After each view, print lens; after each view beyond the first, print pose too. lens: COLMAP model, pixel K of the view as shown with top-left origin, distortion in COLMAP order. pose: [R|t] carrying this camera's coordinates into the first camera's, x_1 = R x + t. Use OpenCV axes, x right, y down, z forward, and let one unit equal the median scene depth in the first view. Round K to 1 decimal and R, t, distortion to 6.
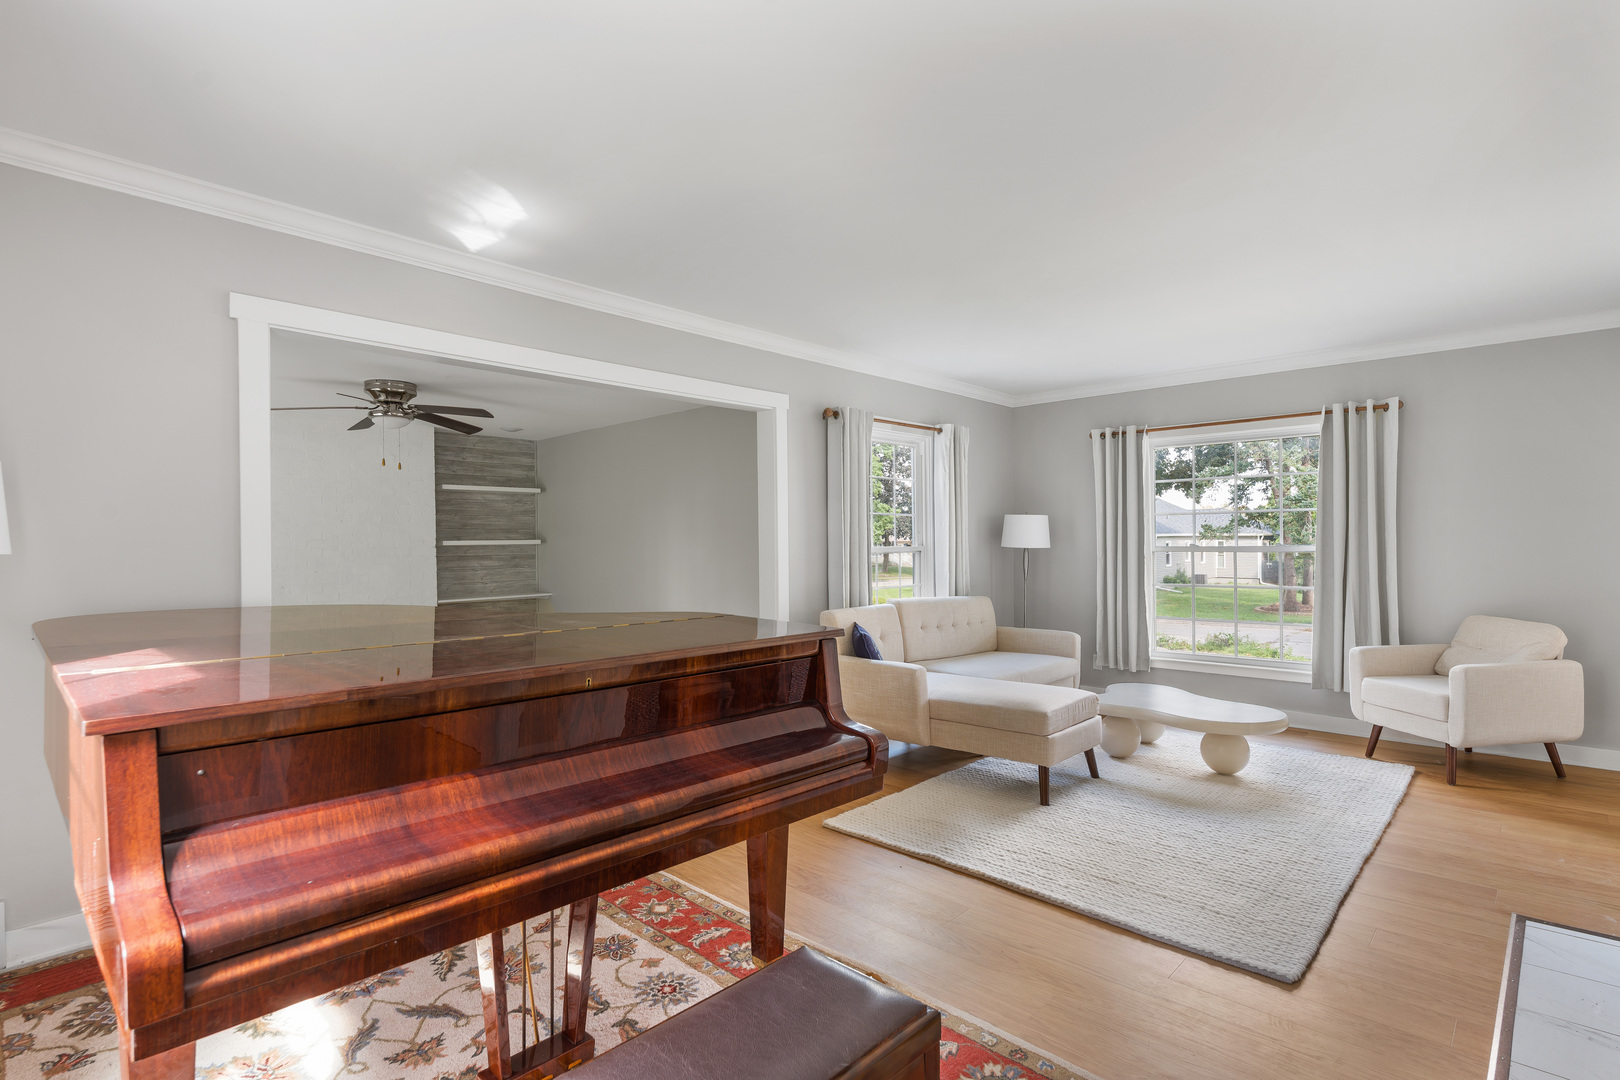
lens RADIAL K [[788.7, 0, 810.0], [0, 788.7, 540.0], [0, 0, 1]] dist [-0.002329, -0.001171]
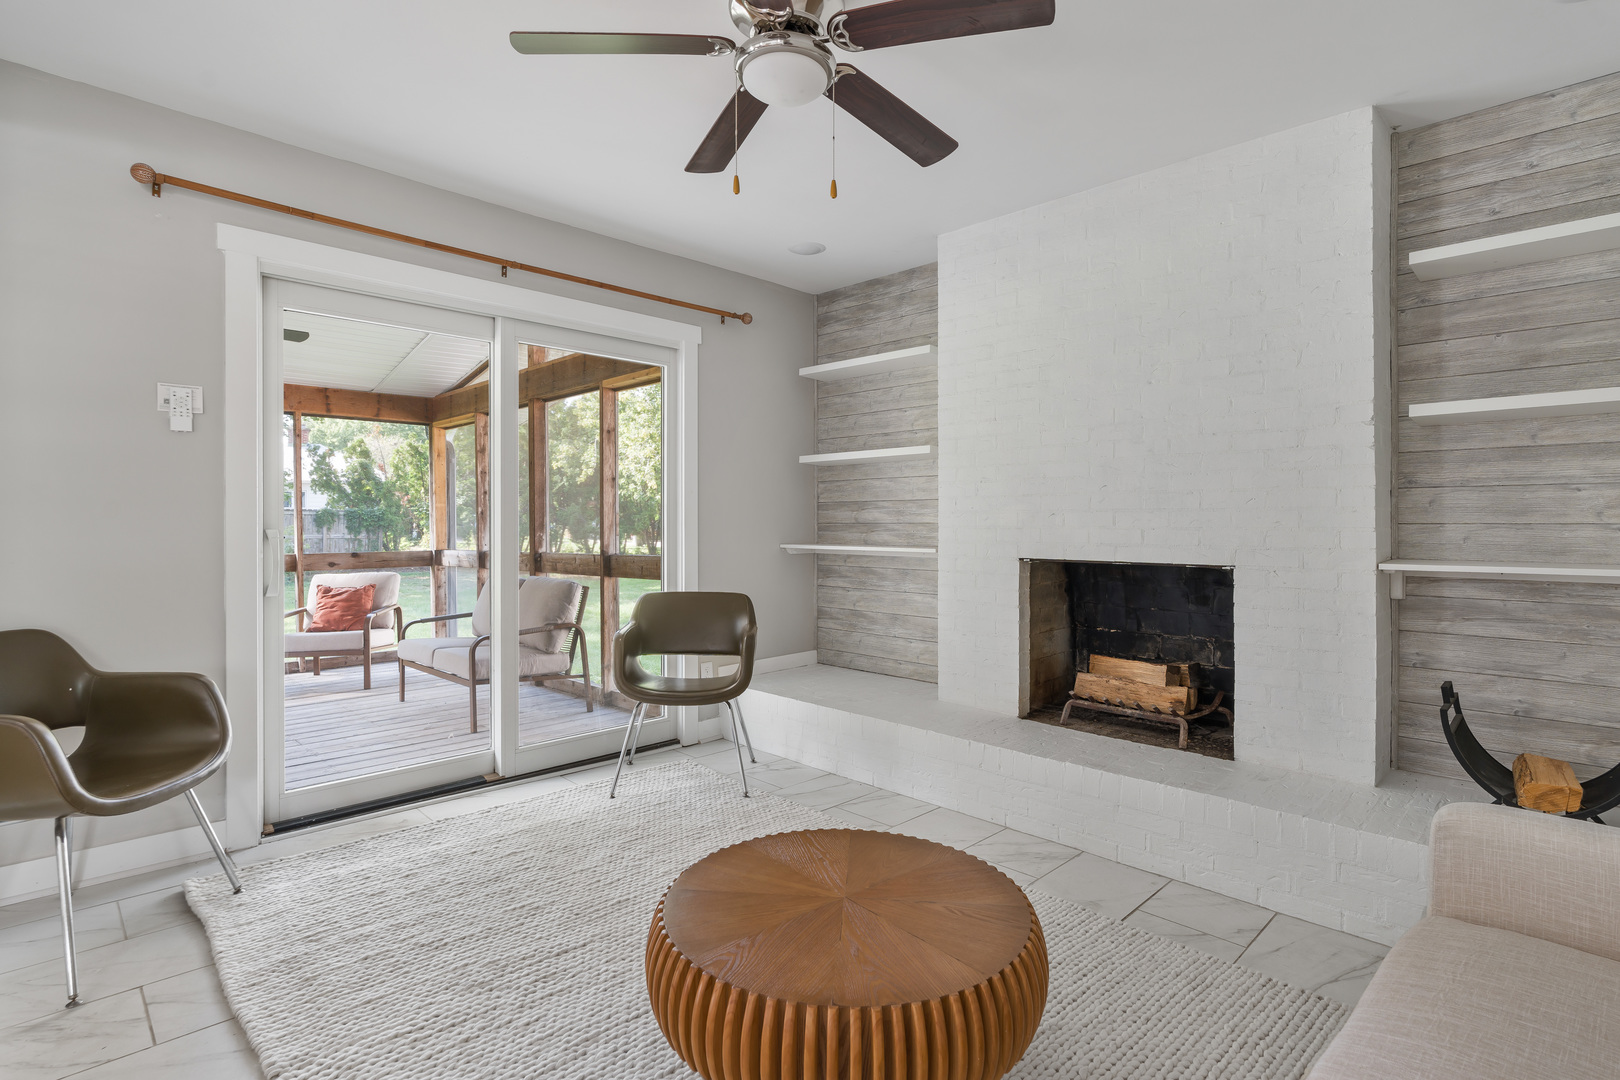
lens RADIAL K [[782.2, 0, 817.6], [0, 782.2, 521.3], [0, 0, 1]] dist [0.016314, -0.000177]
pose [[-0.017205, 0.009904, -0.999803, -0.124513], [0.000704, 0.999951, 0.009893, 0.075553], [0.999852, -0.000534, -0.017211, 1.051220]]
